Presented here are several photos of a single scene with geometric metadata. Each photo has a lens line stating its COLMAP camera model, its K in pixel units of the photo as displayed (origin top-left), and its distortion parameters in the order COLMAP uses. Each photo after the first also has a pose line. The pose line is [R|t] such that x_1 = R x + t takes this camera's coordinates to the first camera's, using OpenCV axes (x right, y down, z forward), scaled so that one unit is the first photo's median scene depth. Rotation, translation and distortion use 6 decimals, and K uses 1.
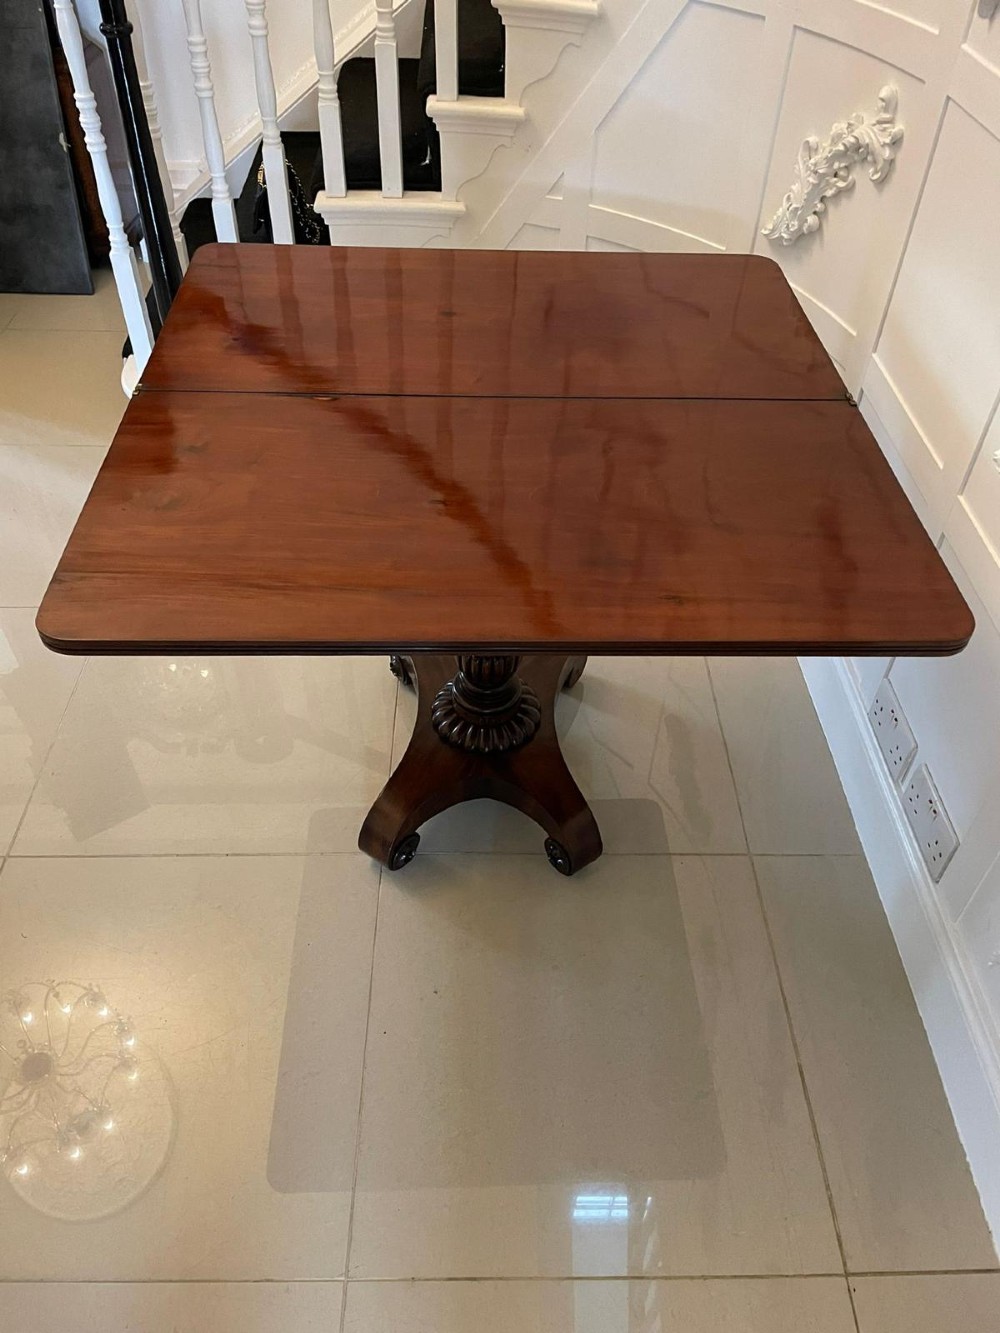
lens RADIAL K [[1022.5, 0, 493.3], [0, 1022.5, 667.1], [0, 0, 1]] dist [0.059797, -0.088668]
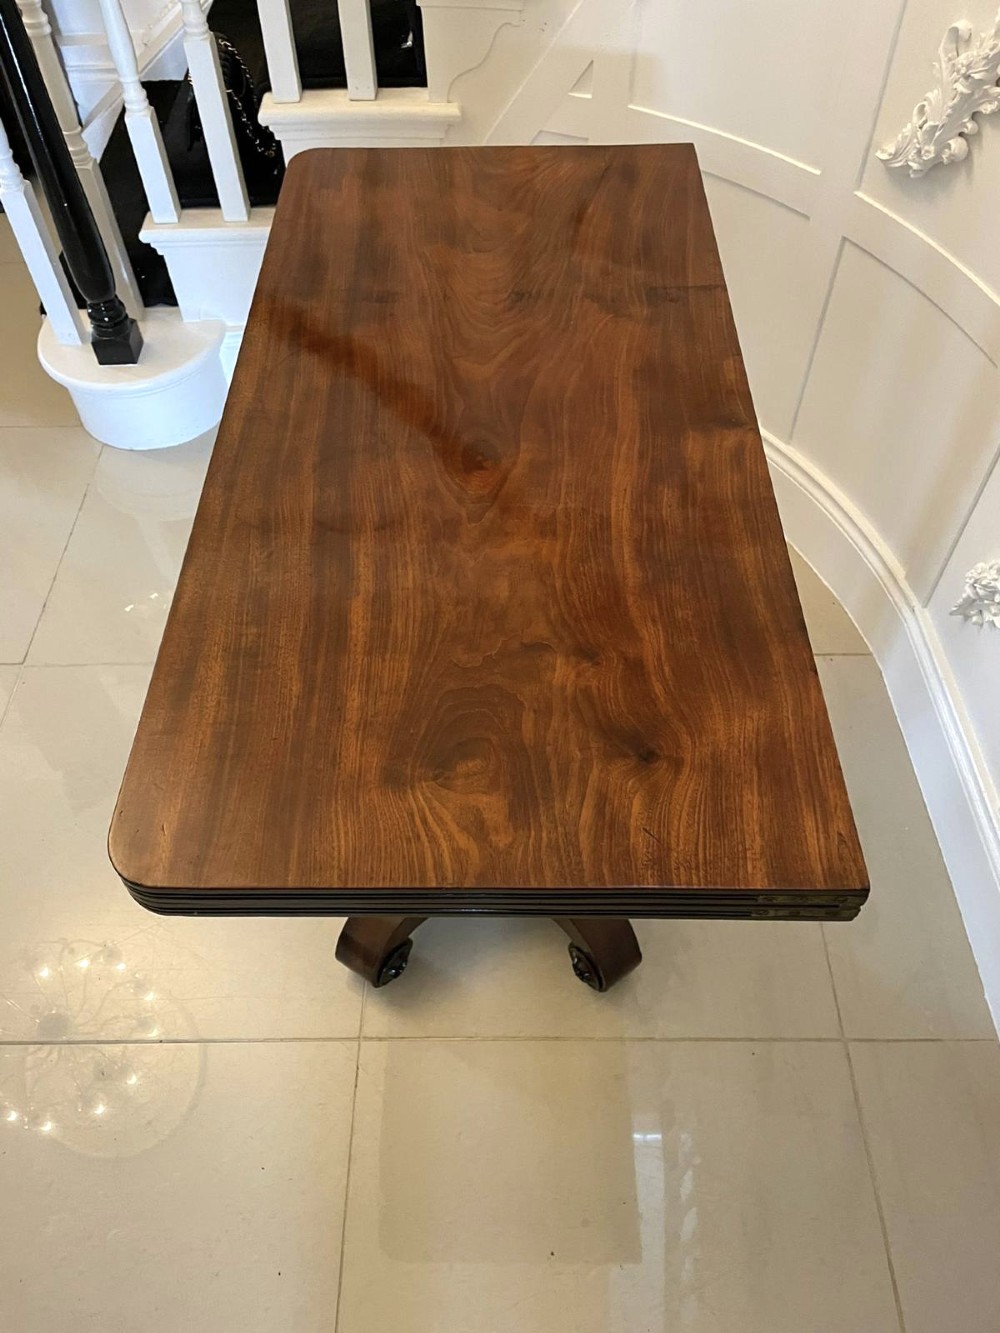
lens RADIAL K [[1022.5, 0, 485.5], [0, 1022.5, 671.0], [0, 0, 1]] dist [0.059797, -0.088668]
pose [[0.999109, -0.014212, -0.039749, 0.018420], [0.019672, 0.989879, 0.140543, -0.187666], [0.037350, -0.141200, 0.989276, 0.259341]]
